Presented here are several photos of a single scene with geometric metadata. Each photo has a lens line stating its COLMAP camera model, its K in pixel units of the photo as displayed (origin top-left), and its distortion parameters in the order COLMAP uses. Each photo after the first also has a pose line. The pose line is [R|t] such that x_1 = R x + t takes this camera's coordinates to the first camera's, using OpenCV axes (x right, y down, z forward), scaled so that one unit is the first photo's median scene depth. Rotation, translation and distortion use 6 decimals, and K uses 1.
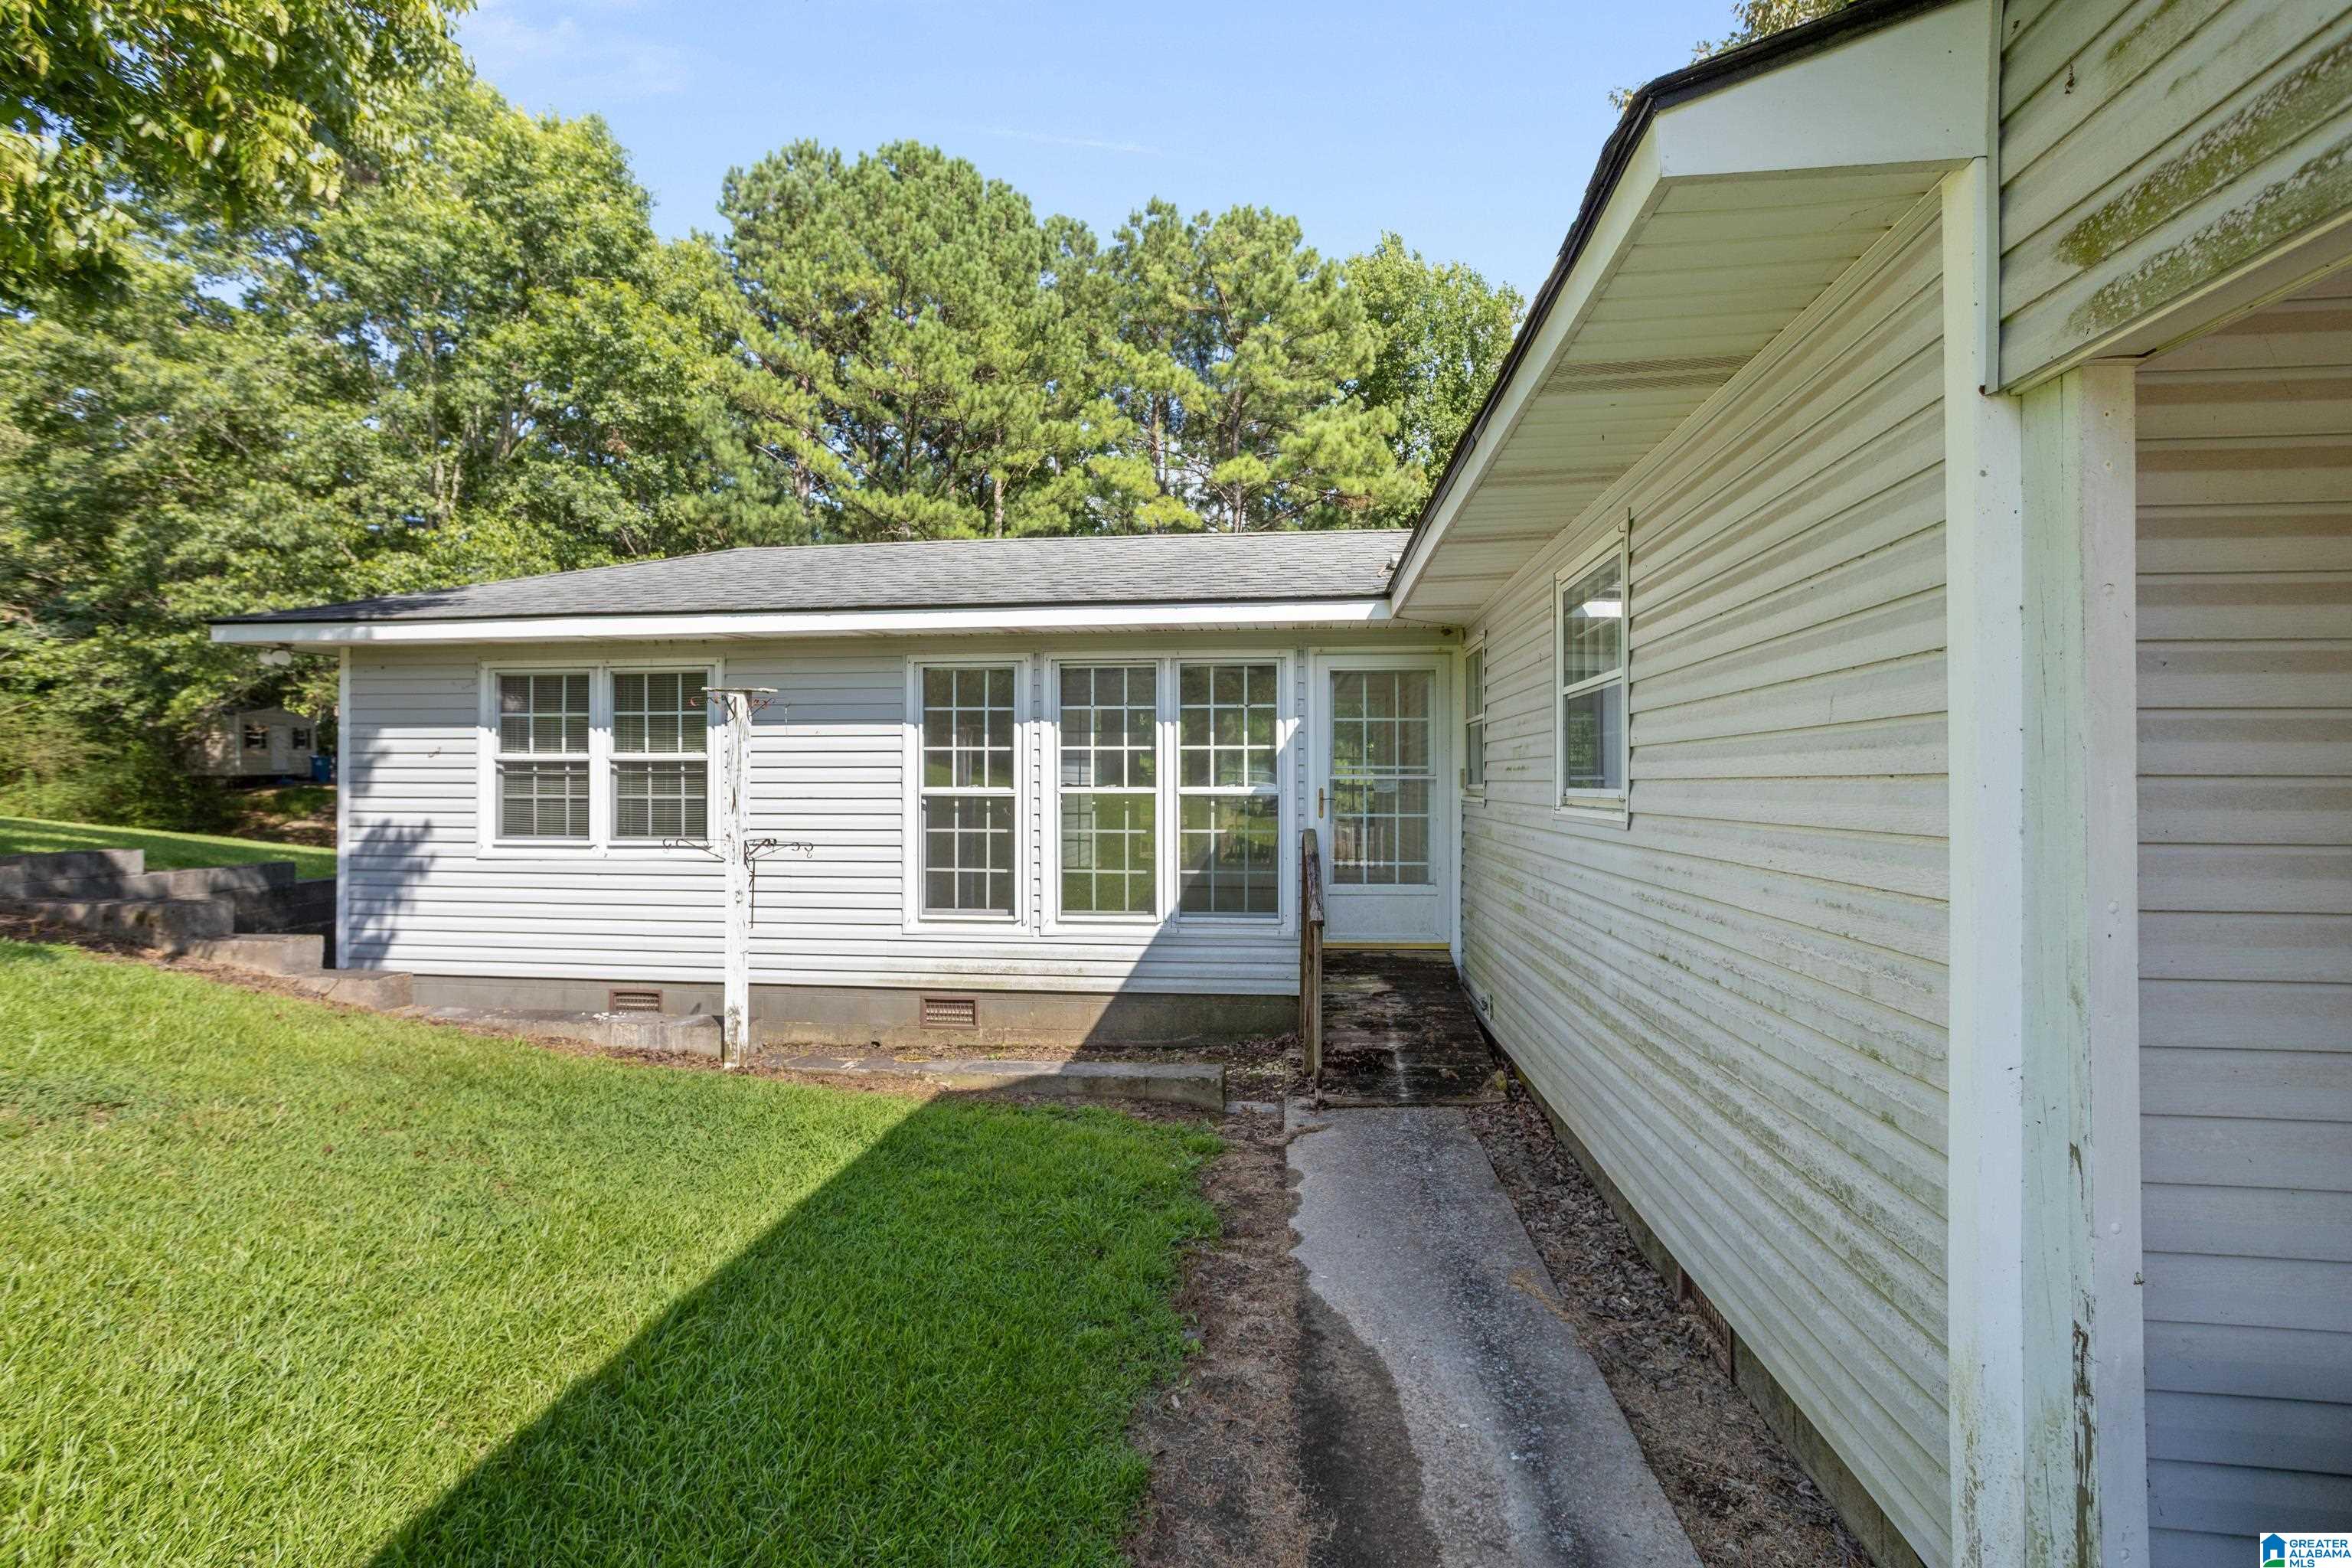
lens RADIAL K [[1200.8, 0, 1175.7], [0, 1200.8, 768.4], [0, 0, 1]] dist [-0.065566, 0.025984]
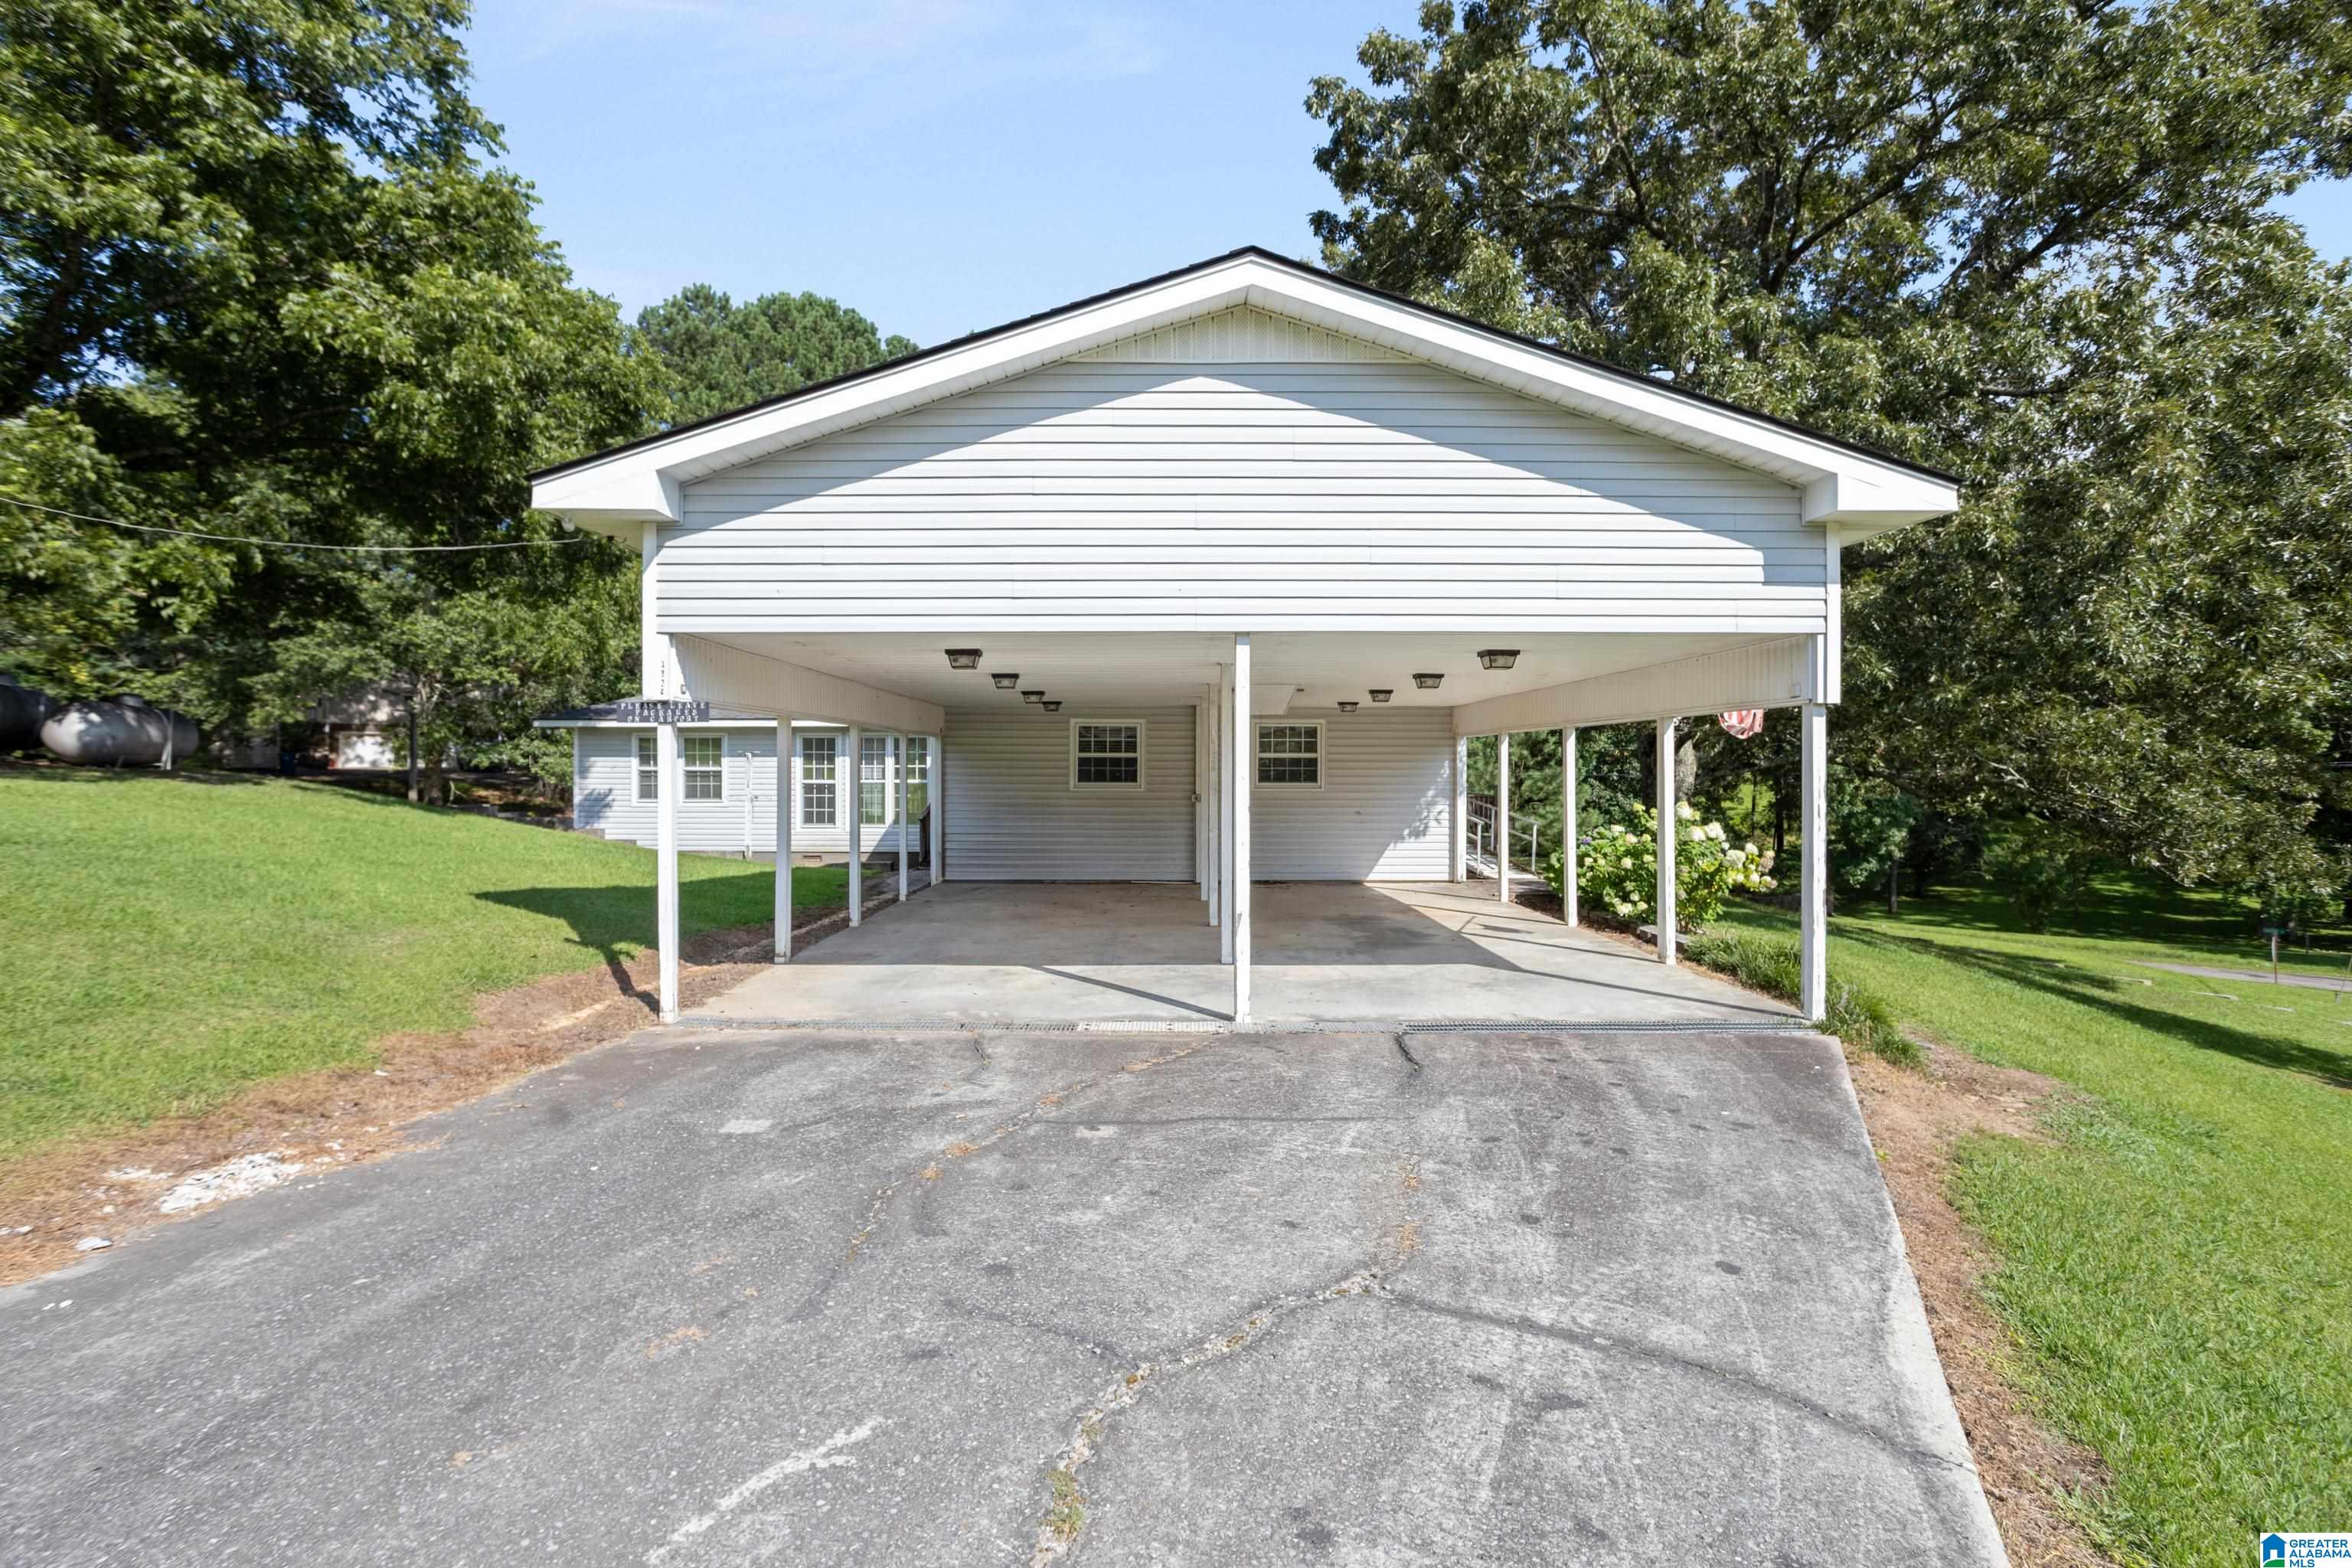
lens RADIAL K [[1200.8, 0, 1175.7], [0, 1200.8, 768.4], [0, 0, 1]] dist [-0.065566, 0.025984]
pose [[0.994088, 0.002766, 0.108545, 0.111933], [-0.003537, 0.999970, 0.006915, -0.010782], [-0.108523, -0.007258, 0.994067, -0.592052]]
